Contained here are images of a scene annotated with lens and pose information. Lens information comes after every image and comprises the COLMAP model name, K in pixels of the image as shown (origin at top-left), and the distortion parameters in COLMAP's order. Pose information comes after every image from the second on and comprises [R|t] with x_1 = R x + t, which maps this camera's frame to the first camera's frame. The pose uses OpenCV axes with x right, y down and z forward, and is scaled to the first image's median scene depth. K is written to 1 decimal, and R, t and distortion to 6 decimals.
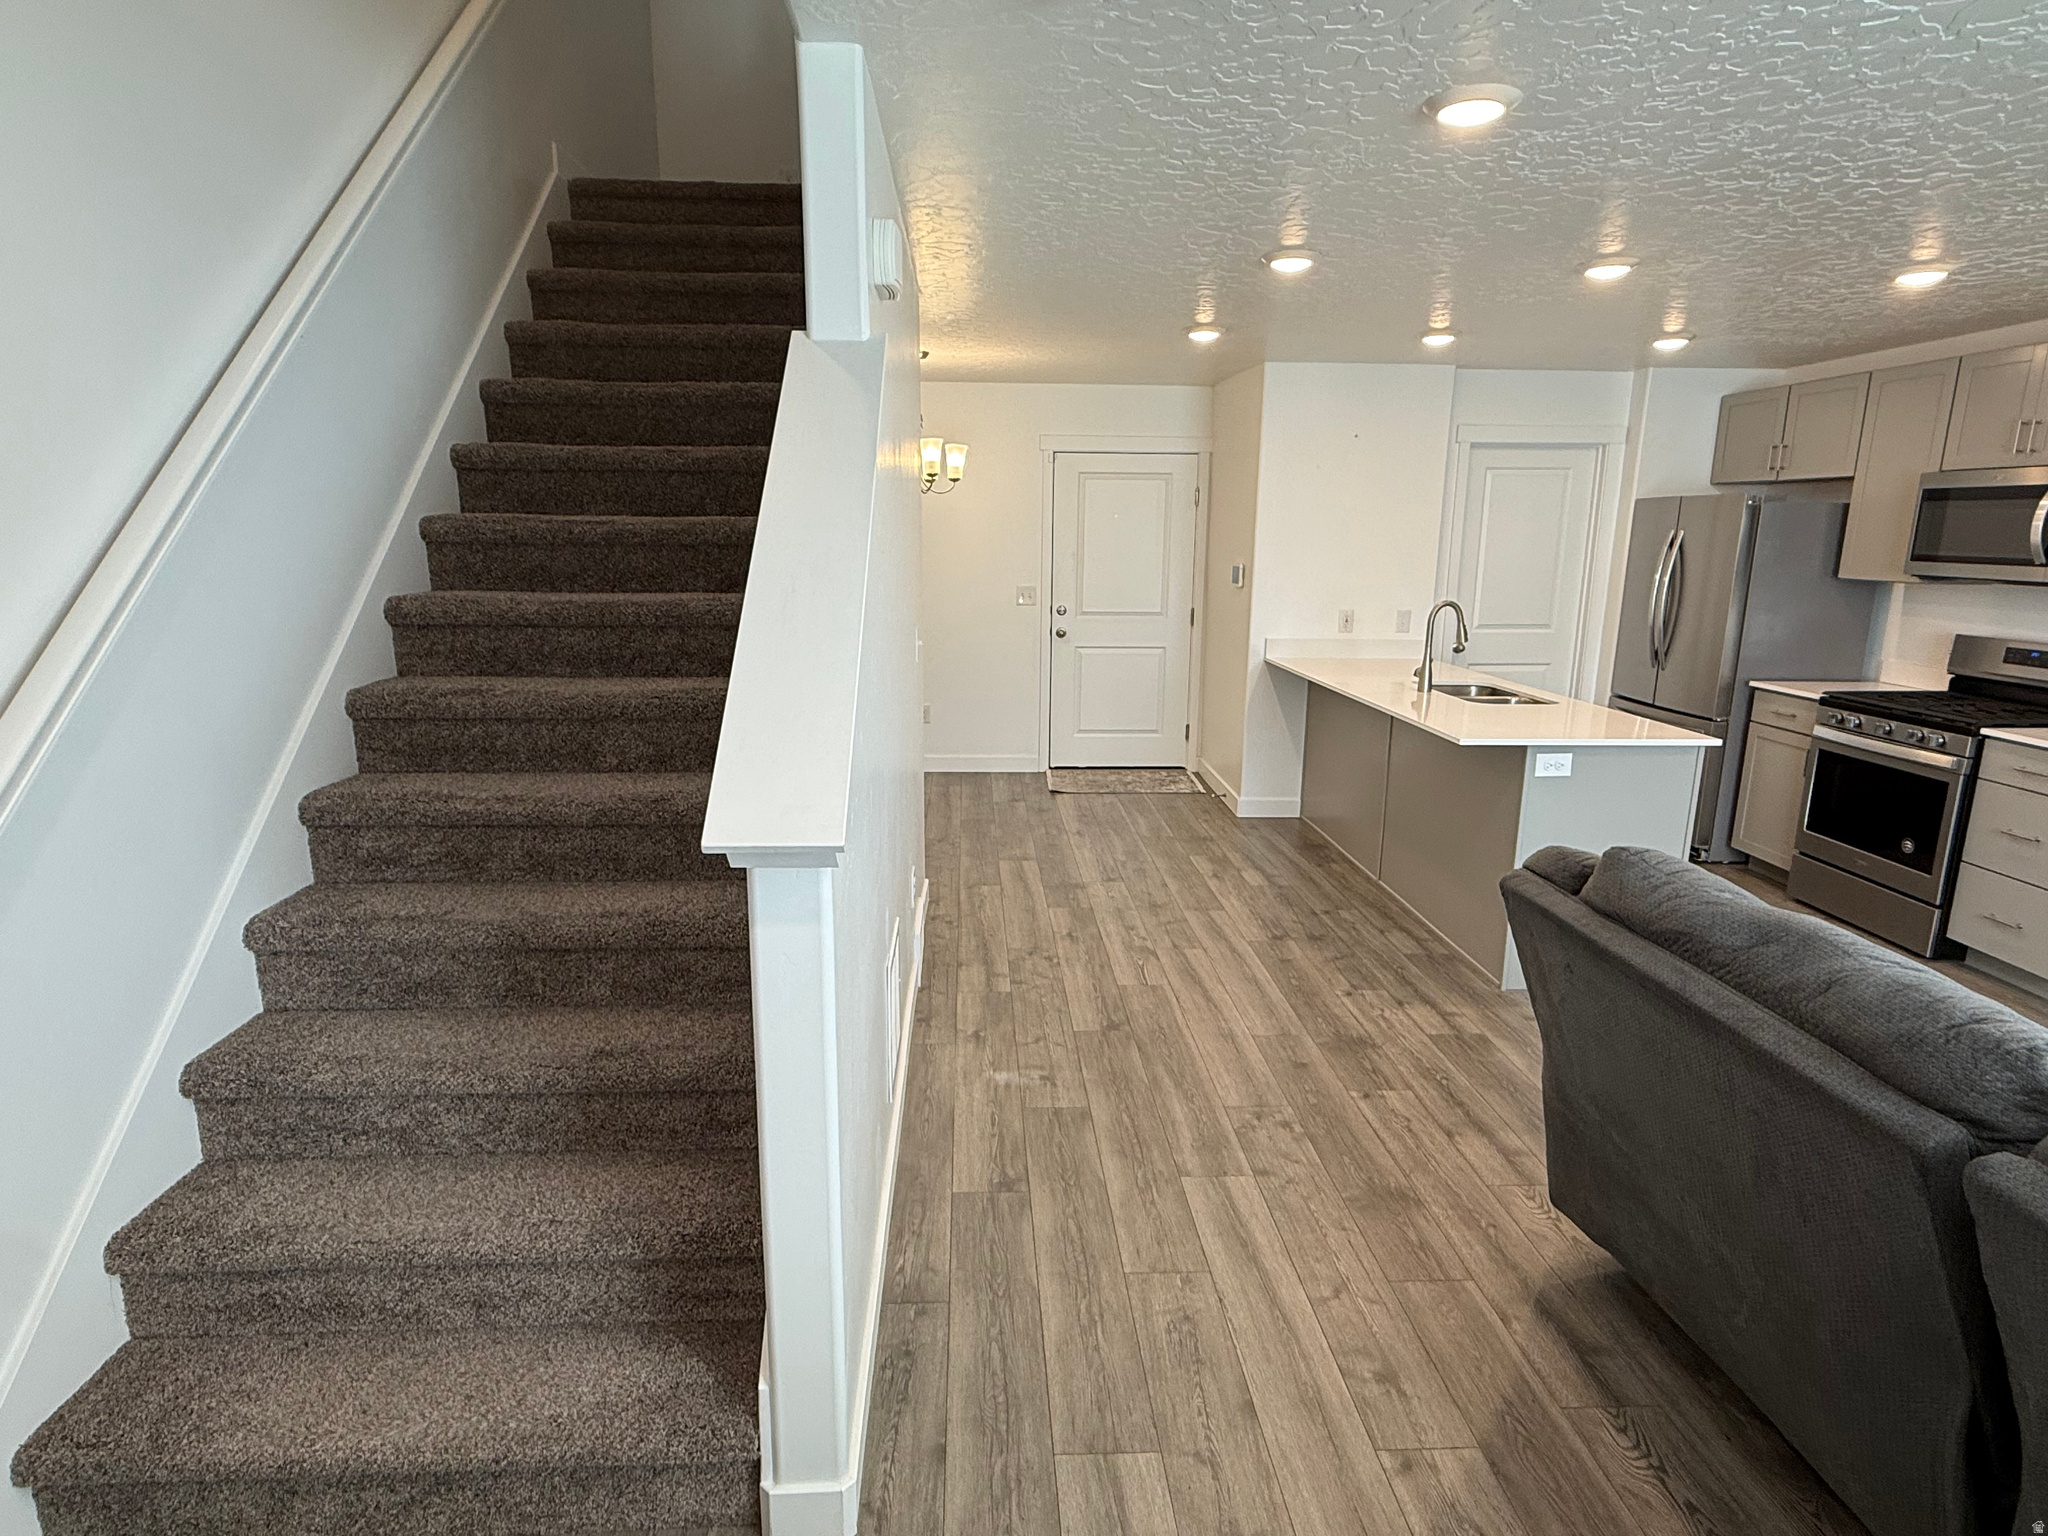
lens RADIAL K [[1116.4, 0, 1021.2], [0, 1116.4, 774.5], [0, 0, 1]] dist [0.001049, -0.001511]
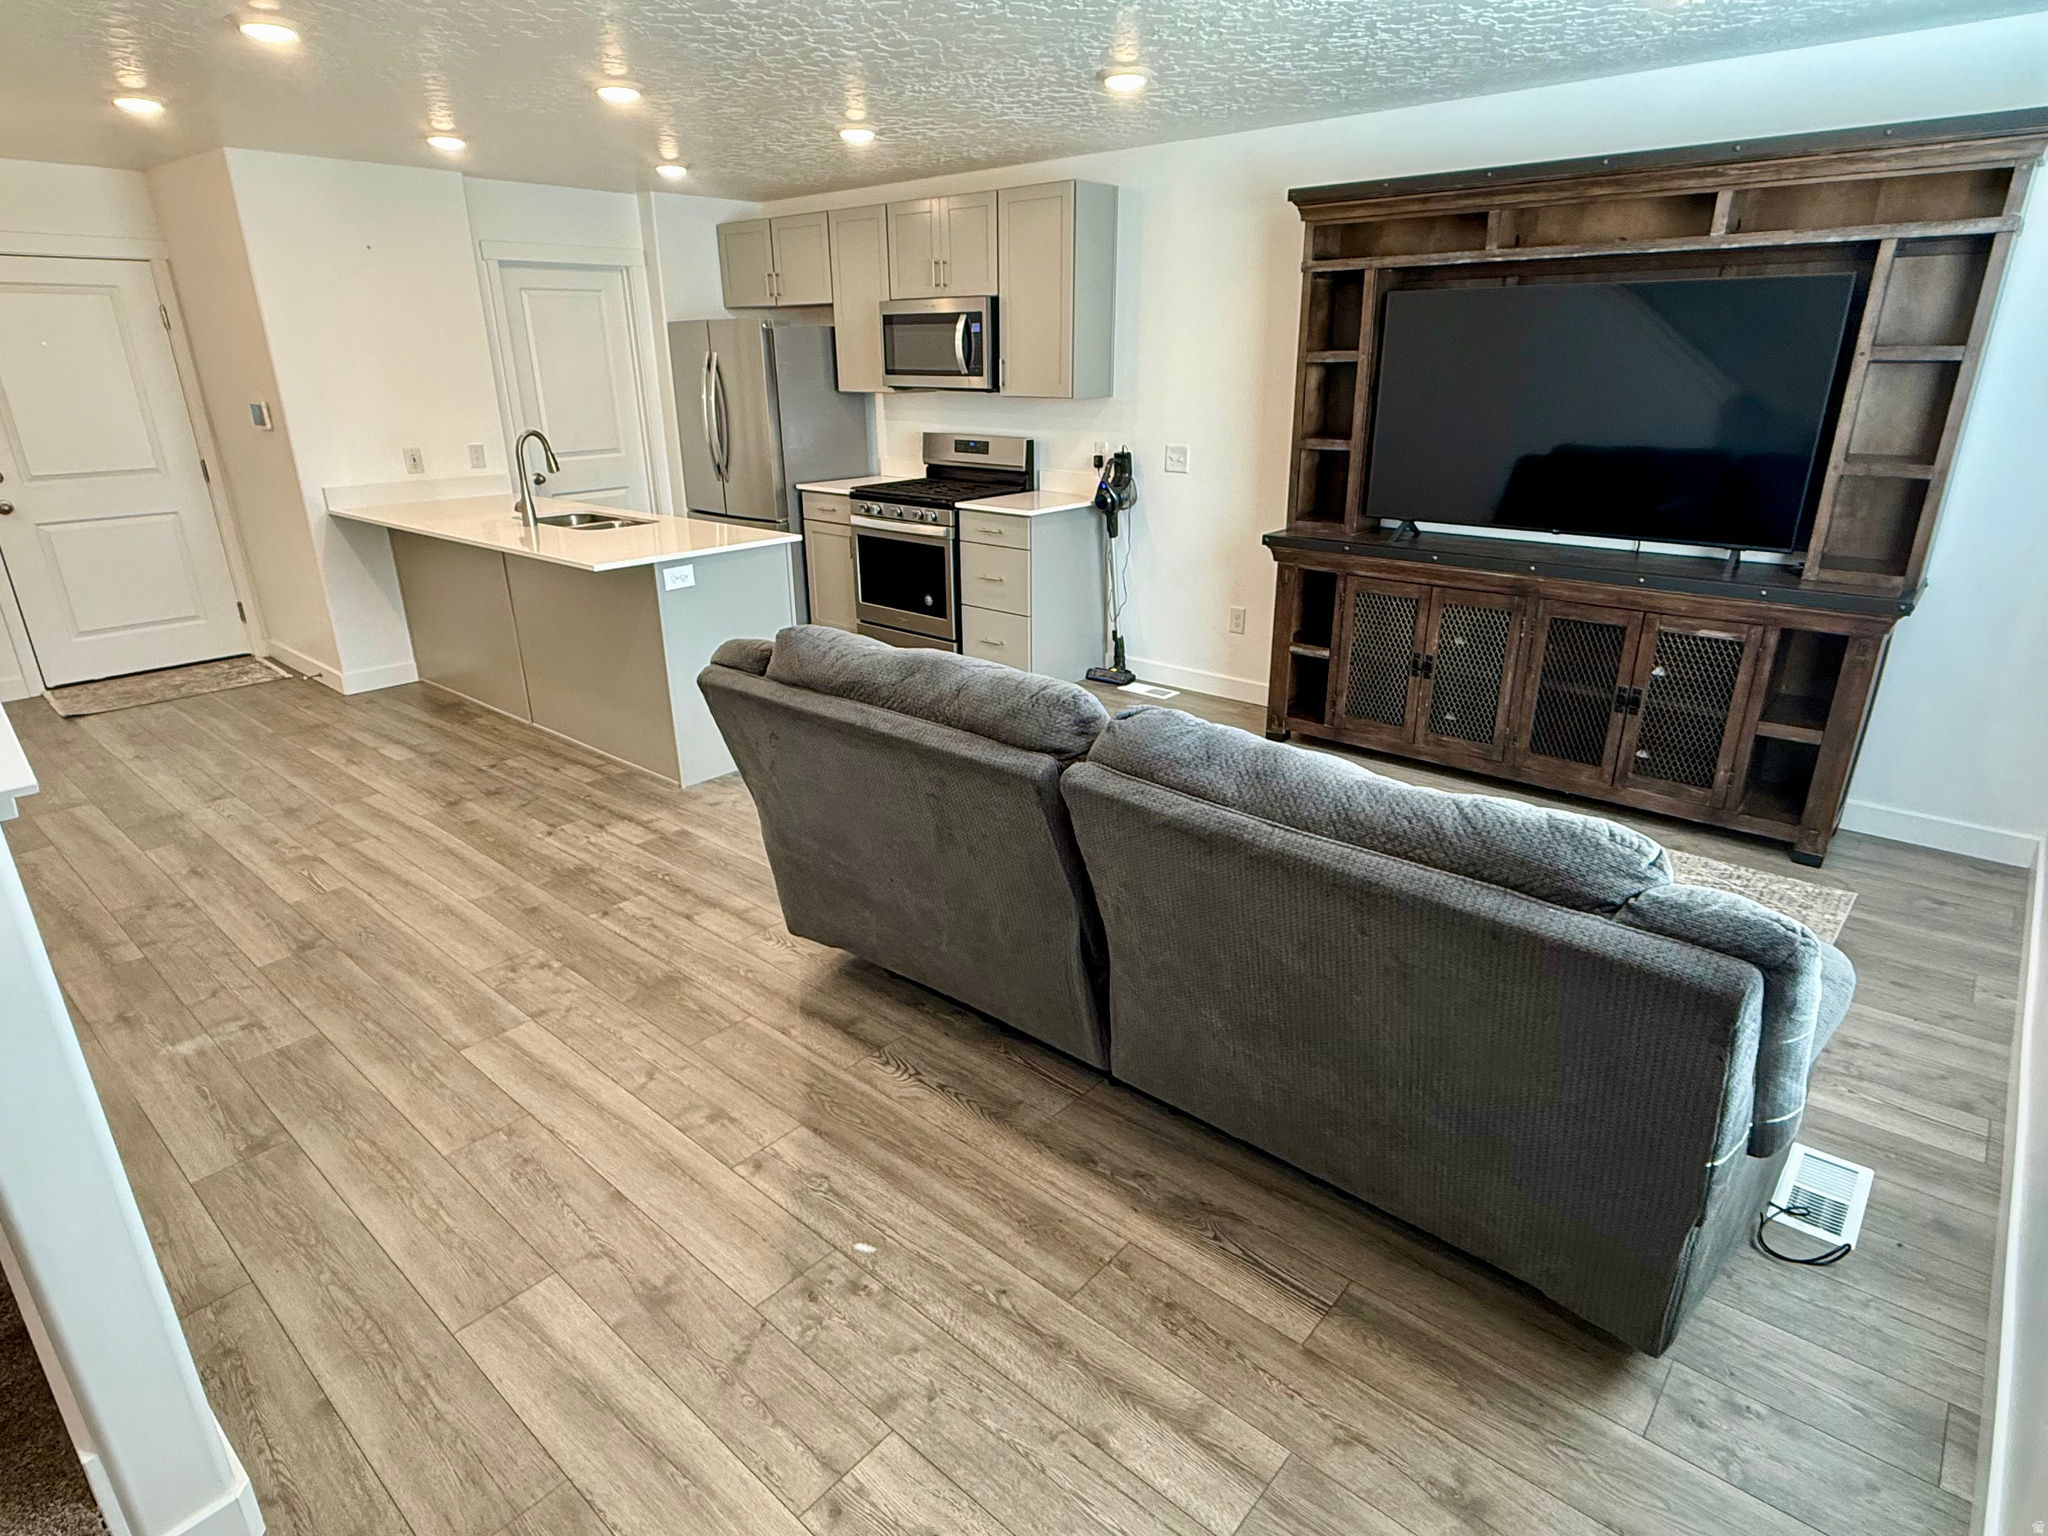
lens RADIAL K [[1116.4, 0, 1021.2], [0, 1116.4, 774.5], [0, 0, 1]] dist [0.001049, -0.001511]
pose [[0.692439, -0.268379, 0.669703, -0.074235], [0.168812, 0.962740, 0.211268, 0.002733], [-0.701450, -0.033237, 0.711944, -0.021533]]
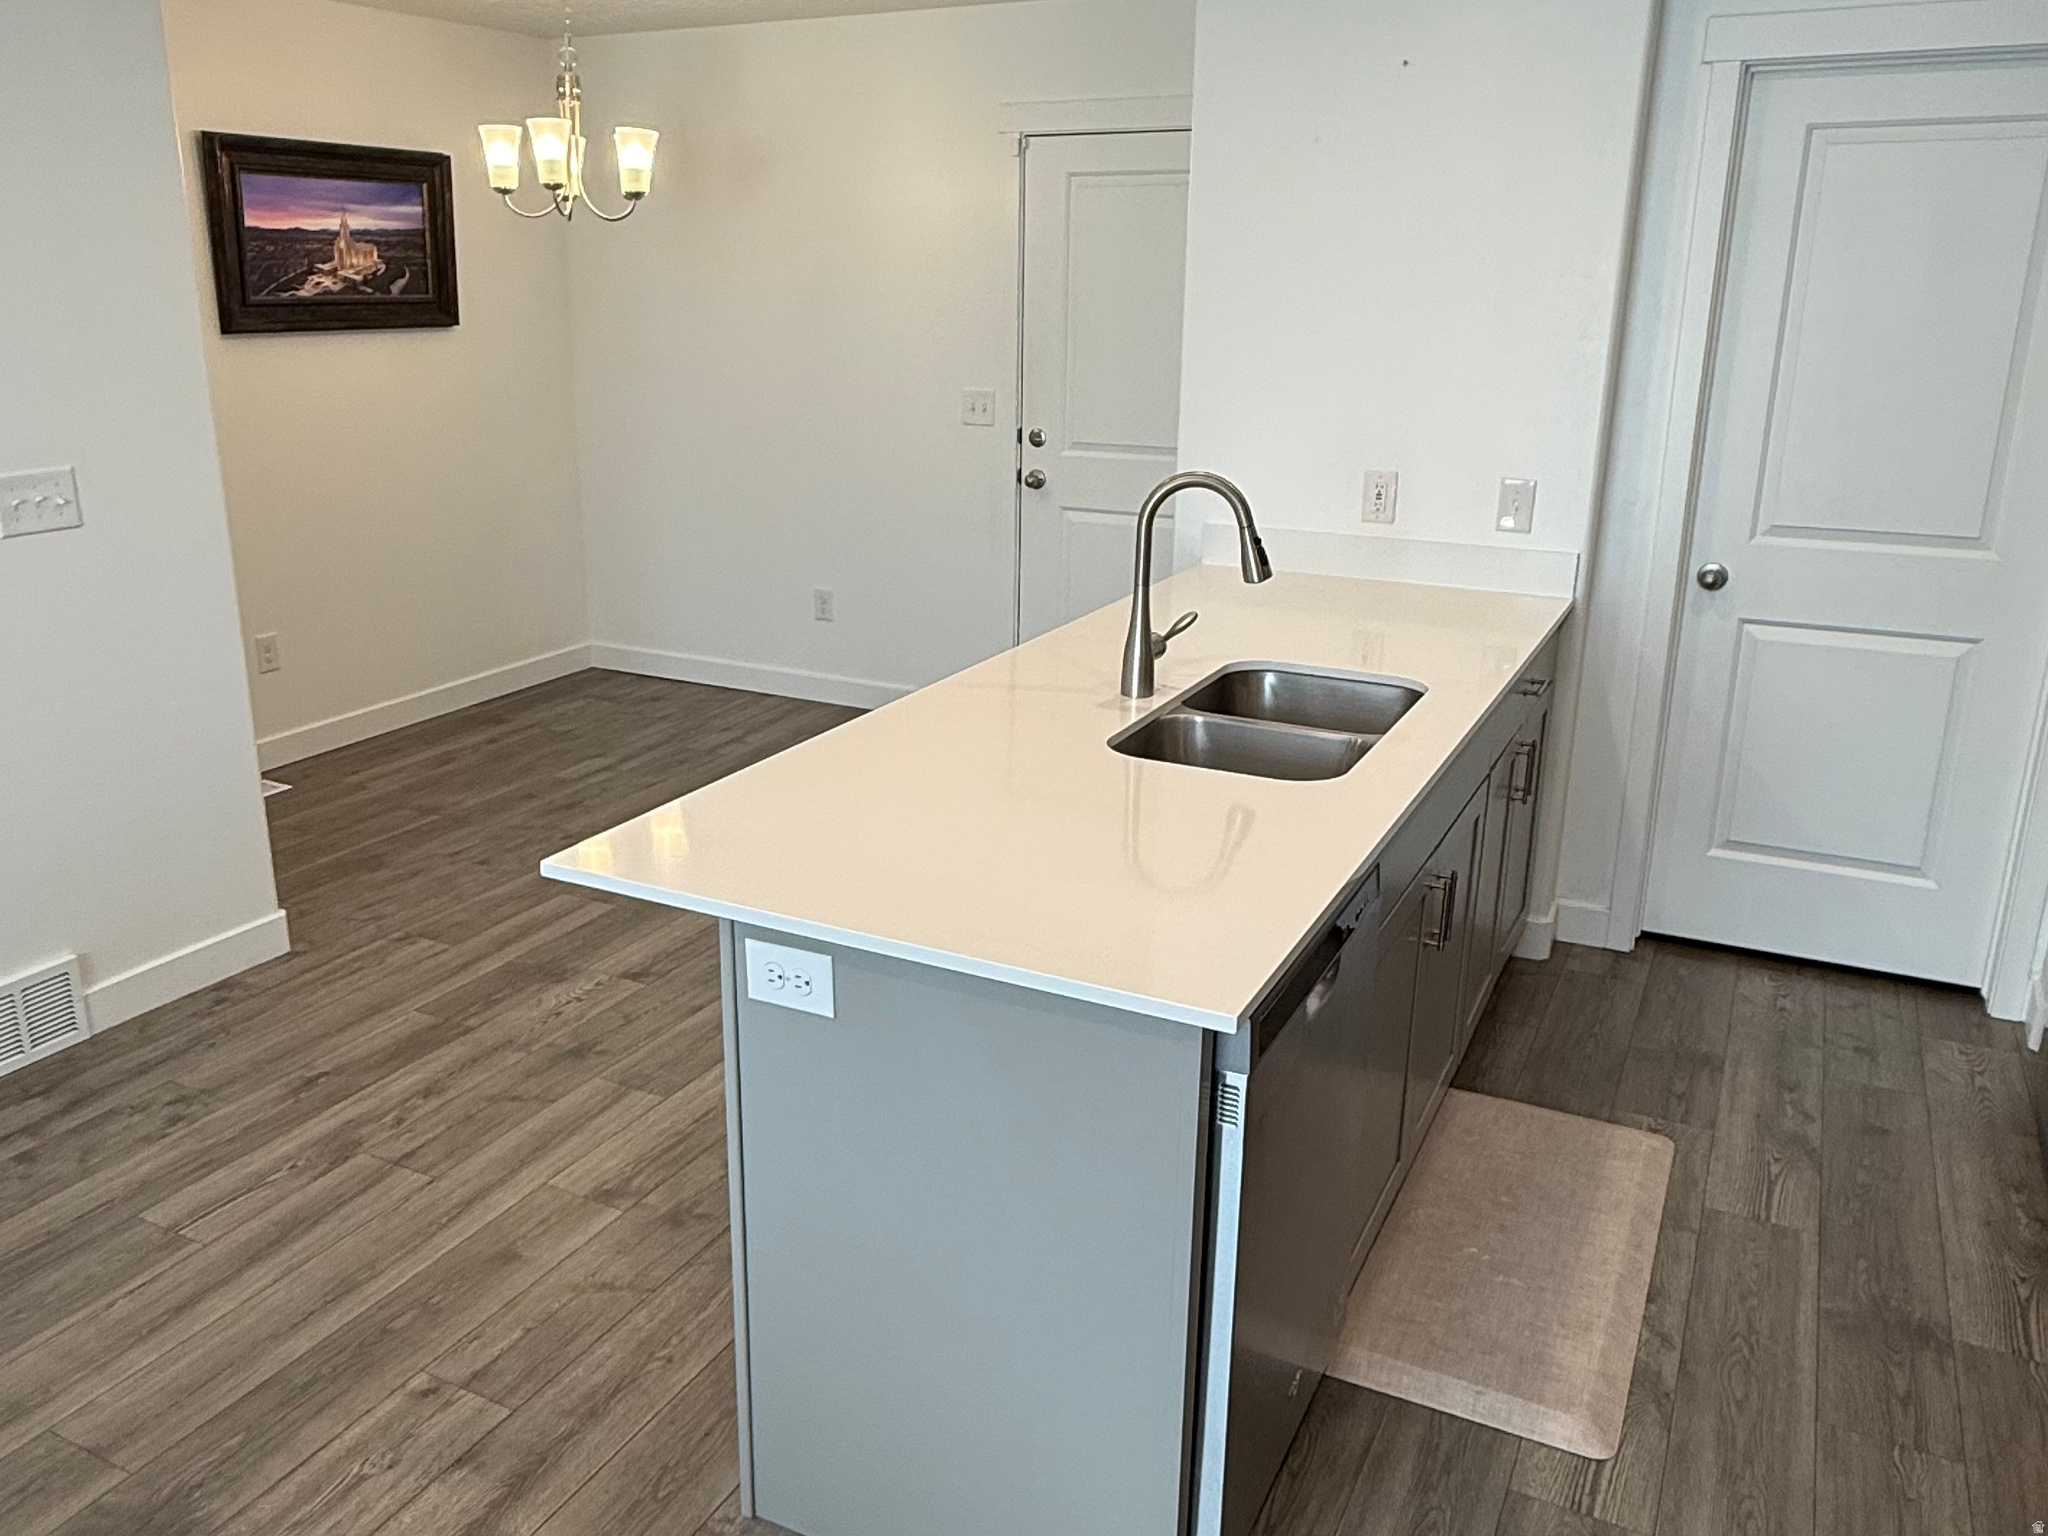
lens RADIAL K [[1576.9, 0, 1016.3], [0, 1576.9, 738.2], [0, 0, 1]] dist [-0.004578, -0.003766]
pose [[0.866156, 0.137433, -0.480506, 0.735112], [-0.105102, 0.990036, 0.093710, -0.131010], [0.488598, -0.030665, 0.871970, 0.582506]]
